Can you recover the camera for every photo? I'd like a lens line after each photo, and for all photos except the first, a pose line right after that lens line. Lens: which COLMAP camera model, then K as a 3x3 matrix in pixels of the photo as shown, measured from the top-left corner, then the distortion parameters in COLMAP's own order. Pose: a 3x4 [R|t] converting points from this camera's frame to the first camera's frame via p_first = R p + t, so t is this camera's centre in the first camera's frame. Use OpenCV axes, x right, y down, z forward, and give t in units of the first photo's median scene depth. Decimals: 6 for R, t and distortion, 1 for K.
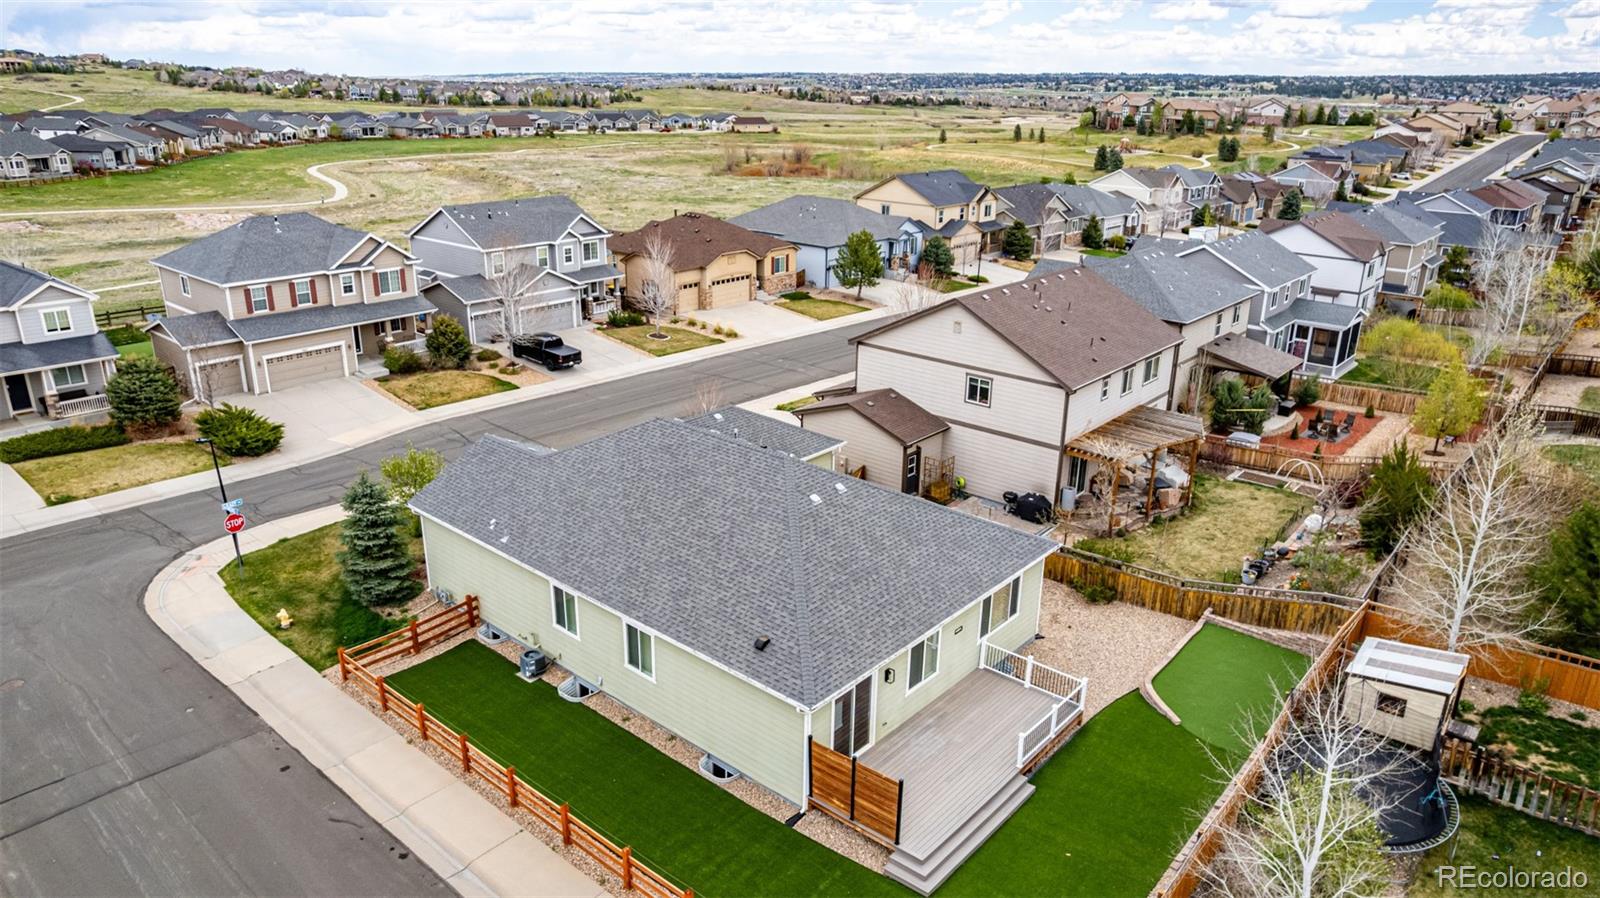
lens RADIAL K [[1040.4, 0, 800.0], [0, 1040.4, 449.0], [0, 0, 1]] dist [-0.080076, 0.074635]
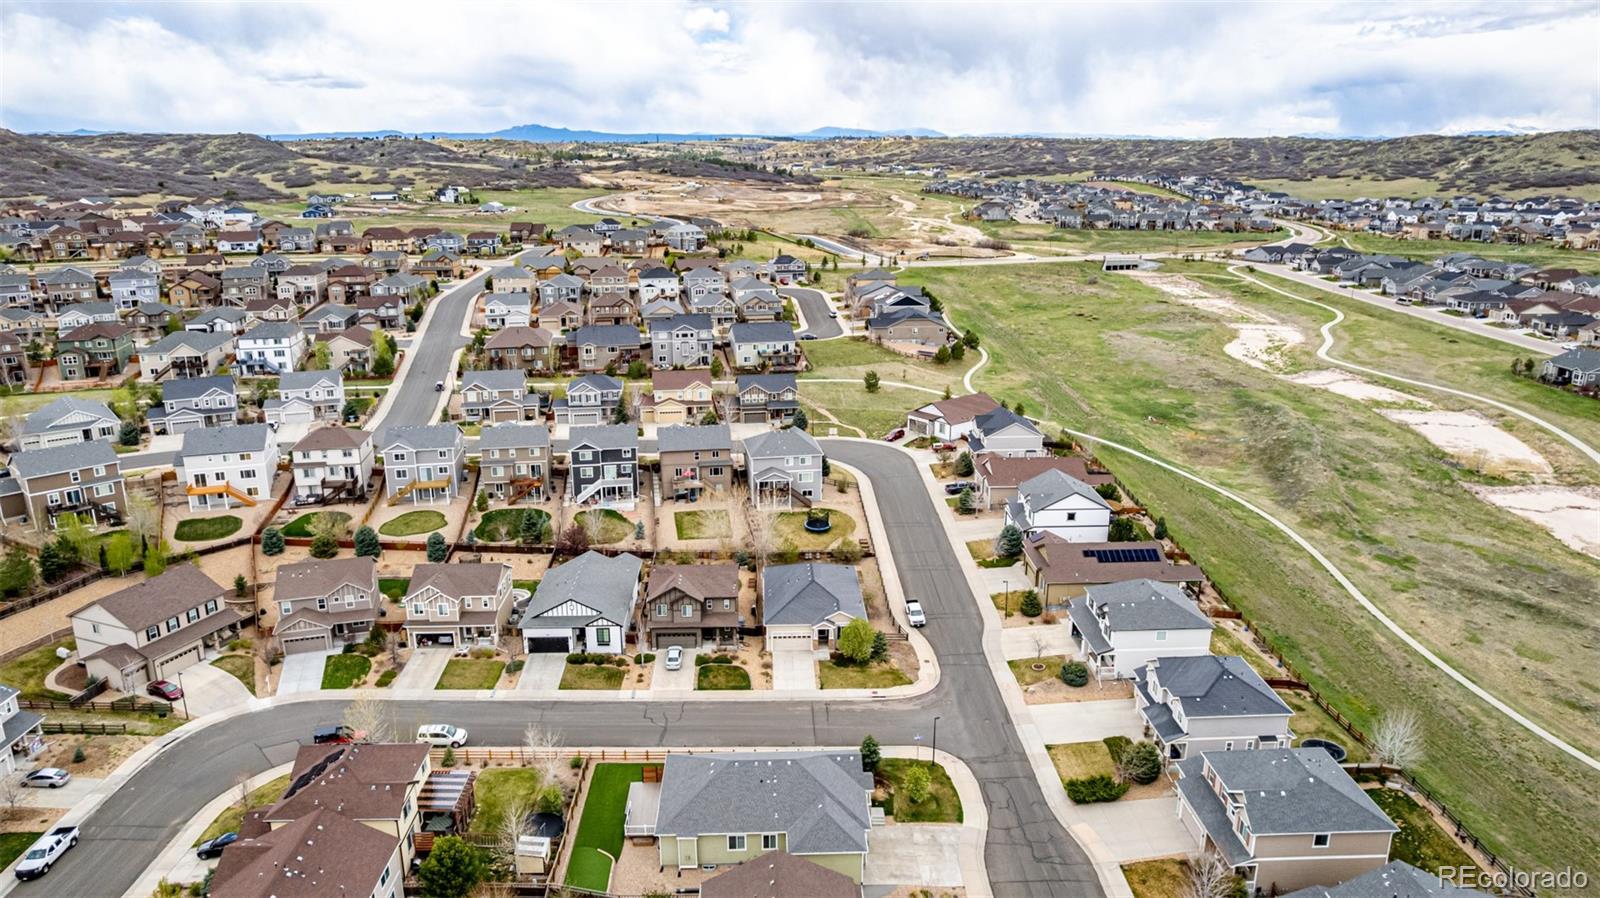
lens RADIAL K [[1040.4, 0, 800.0], [0, 1040.4, 449.0], [0, 0, 1]] dist [-0.080076, 0.074635]
pose [[-0.733492, 0.173677, -0.657135, 1.111134], [-0.237357, 0.840489, 0.487073, -1.521493], [0.636907, 0.513240, -0.575268, 1.626456]]
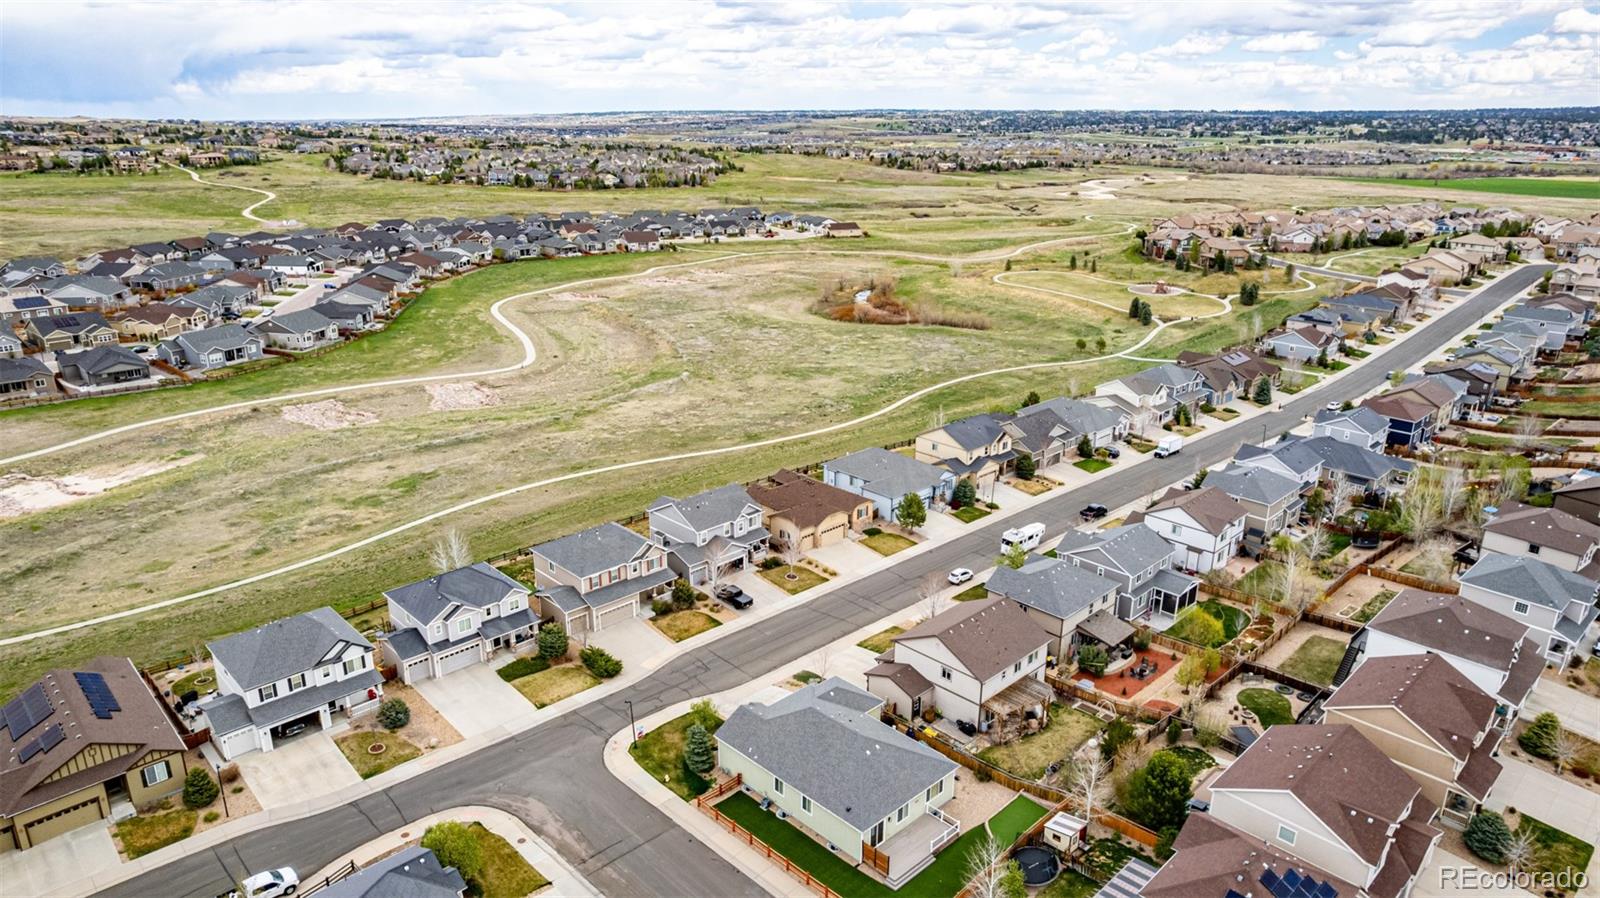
lens RADIAL K [[1020.4, 0, 799.9], [0, 1020.4, 450.6], [0, 0, 1]] dist [-0.077558, 0.071460]
pose [[0.996242, 0.018353, -0.084648, 0.032633], [-0.020220, 0.999570, -0.021256, -0.480629], [0.084222, 0.022888, 0.996184, -1.212328]]
